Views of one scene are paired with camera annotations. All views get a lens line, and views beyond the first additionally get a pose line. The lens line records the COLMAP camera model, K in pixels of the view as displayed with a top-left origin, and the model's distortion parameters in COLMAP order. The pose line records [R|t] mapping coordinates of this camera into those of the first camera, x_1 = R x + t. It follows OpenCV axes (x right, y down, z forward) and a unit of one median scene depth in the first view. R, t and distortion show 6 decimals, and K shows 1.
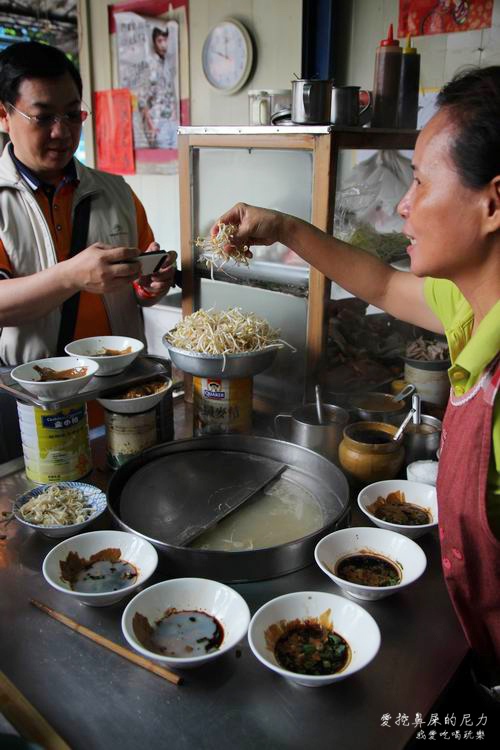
lens RADIAL K [[700.7, 0, 250.0], [0, 700.7, 375.0], [0, 0, 1]] dist [-0.009142, -0.005072]
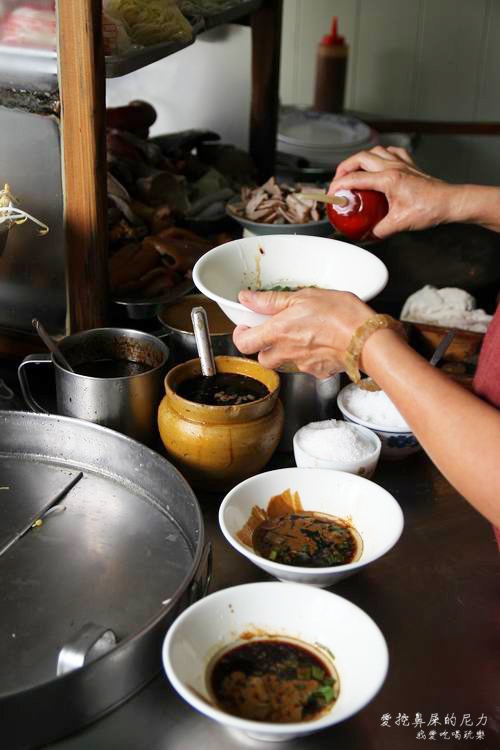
lens RADIAL K [[1112.2, 0, 250.0], [0, 1112.2, 375.0], [0, 0, 1]] dist [0.113324, -0.001013]
pose [[0.948404, -0.119169, 0.293817, -0.042652], [0.076710, 0.985391, 0.152053, -0.042427], [-0.307645, -0.121669, 0.943690, 0.211613]]
